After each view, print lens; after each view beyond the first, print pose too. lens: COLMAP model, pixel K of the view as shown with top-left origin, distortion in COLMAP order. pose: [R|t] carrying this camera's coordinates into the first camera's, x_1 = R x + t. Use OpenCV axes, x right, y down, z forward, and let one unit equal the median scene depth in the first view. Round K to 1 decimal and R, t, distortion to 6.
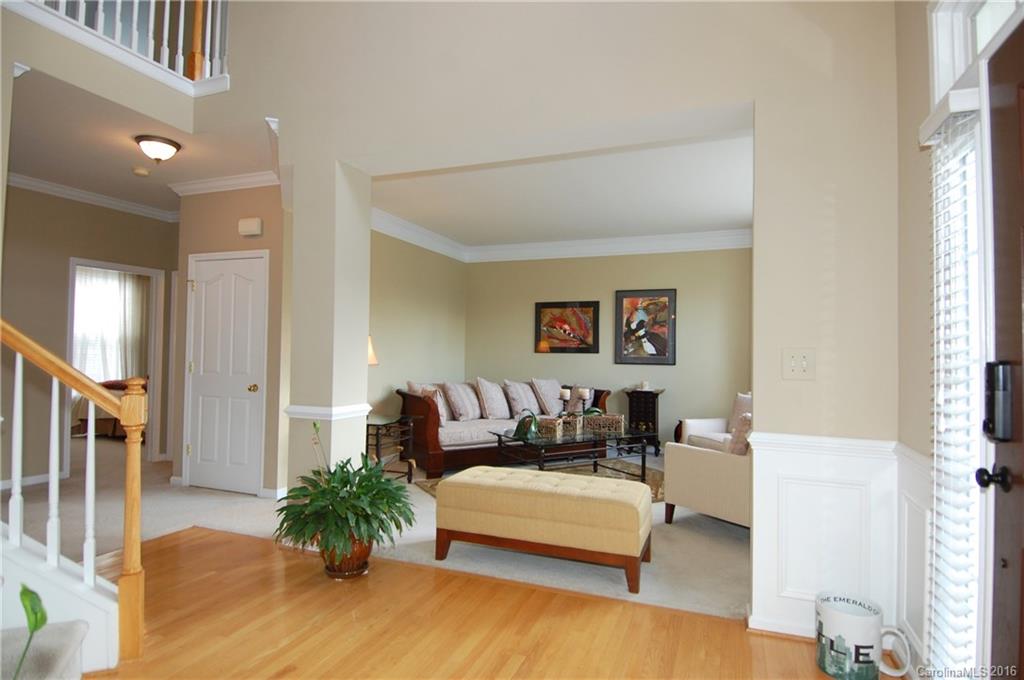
lens RADIAL K [[543.8, 0, 510.8], [0, 543.8, 339.9], [0, 0, 1]] dist [-0.035454, -0.001296]
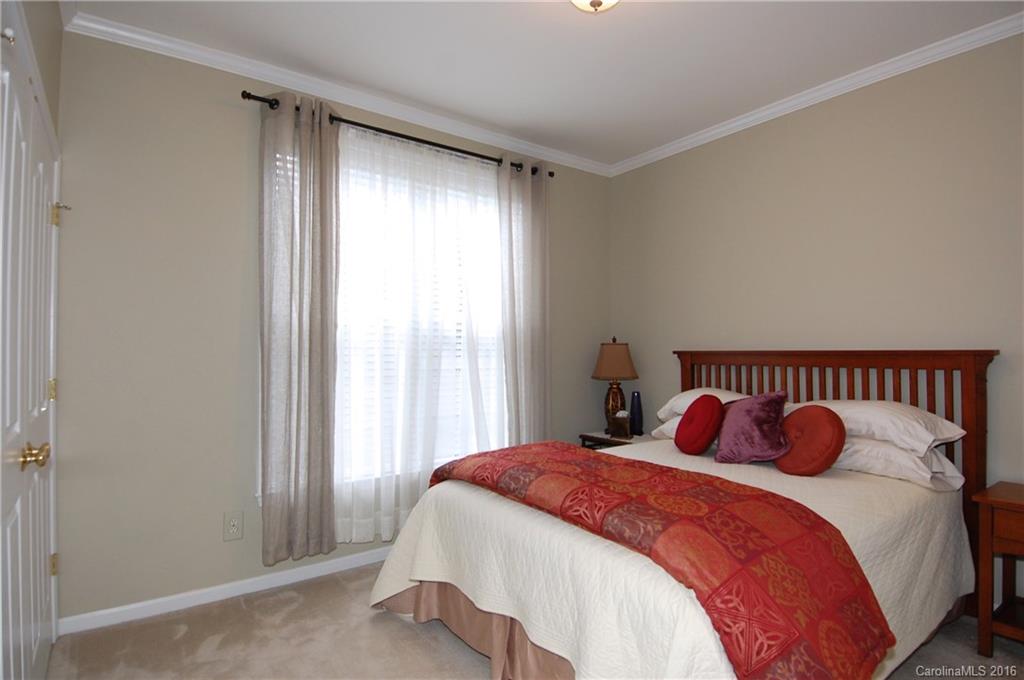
lens RADIAL K [[543.8, 0, 513.1], [0, 543.8, 339.7], [0, 0, 1]] dist [-0.035454, -0.001296]
pose [[0.810591, -0.026630, -0.585007, -0.469658], [0.024265, 0.999635, -0.011883, 0.008796], [0.585110, -0.004563, 0.810941, 0.648028]]
